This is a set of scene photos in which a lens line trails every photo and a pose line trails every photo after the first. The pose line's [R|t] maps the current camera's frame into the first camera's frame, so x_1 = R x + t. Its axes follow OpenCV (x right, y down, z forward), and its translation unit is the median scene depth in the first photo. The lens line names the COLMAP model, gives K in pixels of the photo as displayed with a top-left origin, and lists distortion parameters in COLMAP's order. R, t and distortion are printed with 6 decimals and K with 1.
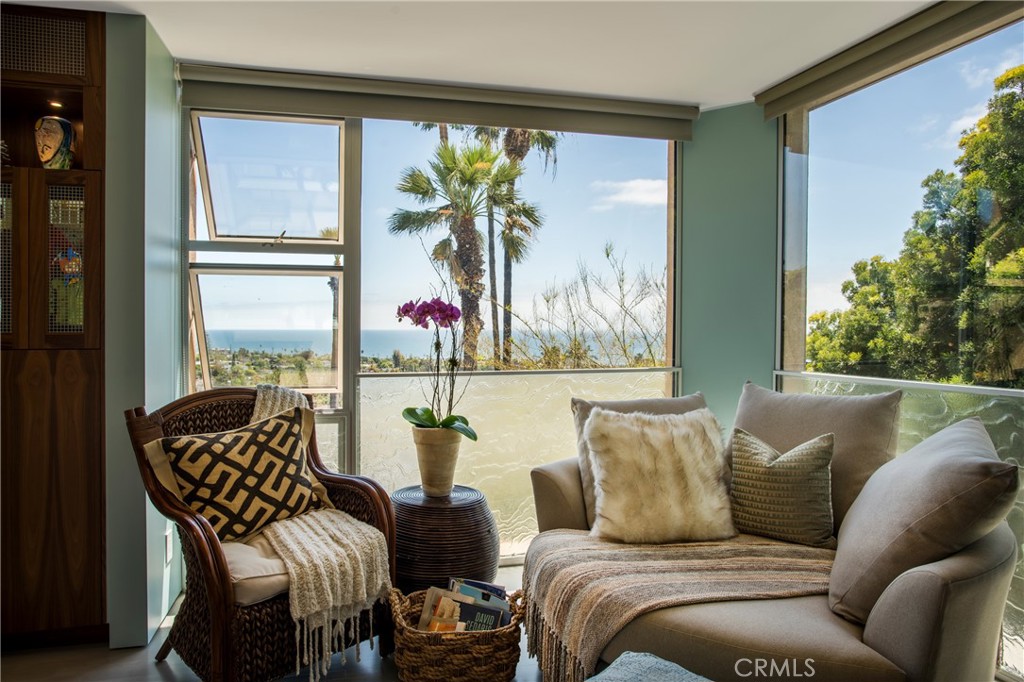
lens RADIAL K [[637.4, 0, 479.2], [0, 637.4, 328.5], [0, 0, 1]] dist [-0.072048, 0.052751]
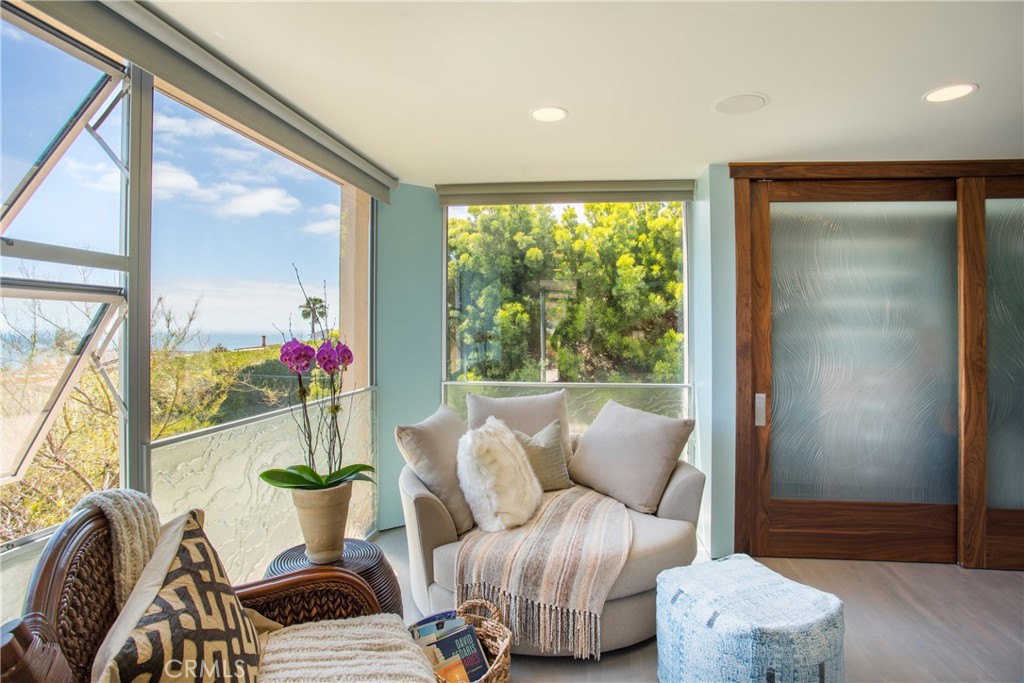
lens RADIAL K [[504.6, 0, 504.9], [0, 504.6, 347.1], [0, 0, 1]] dist [-0.075273, 0.031957]
pose [[0.404551, -0.030766, 0.913998, -0.678368], [0.009486, 0.999521, 0.029446, -0.059490], [-0.914466, -0.003242, 0.404649, 0.570190]]
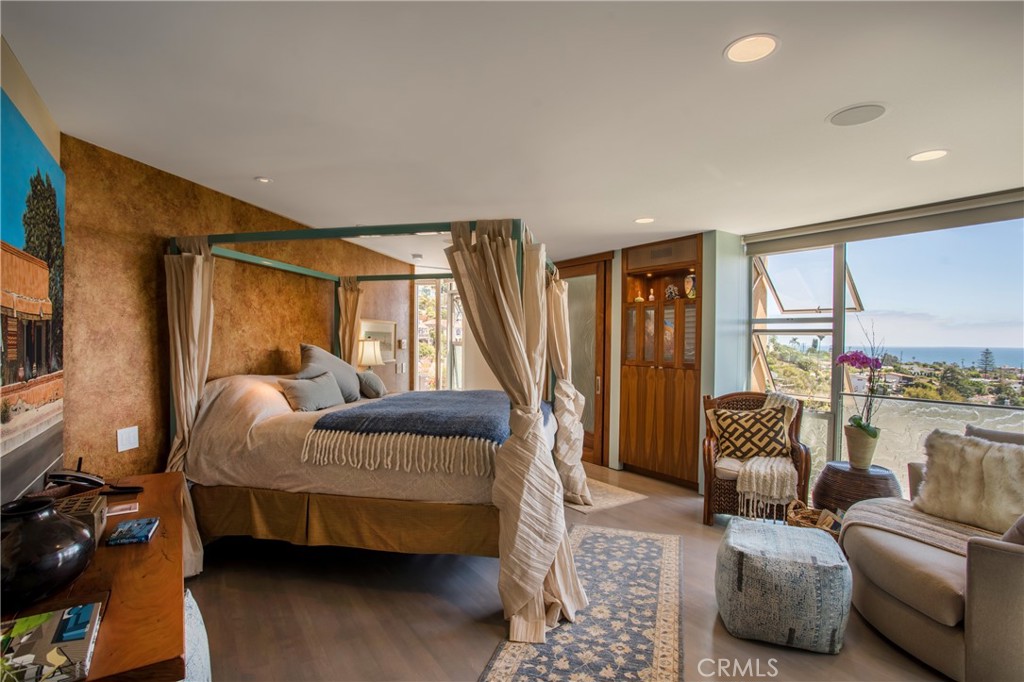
lens RADIAL K [[504.6, 0, 504.9], [0, 504.6, 346.6], [0, 0, 1]] dist [-0.075273, 0.031957]
pose [[0.345078, 0.015370, -0.938448, 0.946330], [-0.014921, 0.999829, 0.010889, -0.067823], [0.938455, 0.010245, 0.345248, -0.381301]]
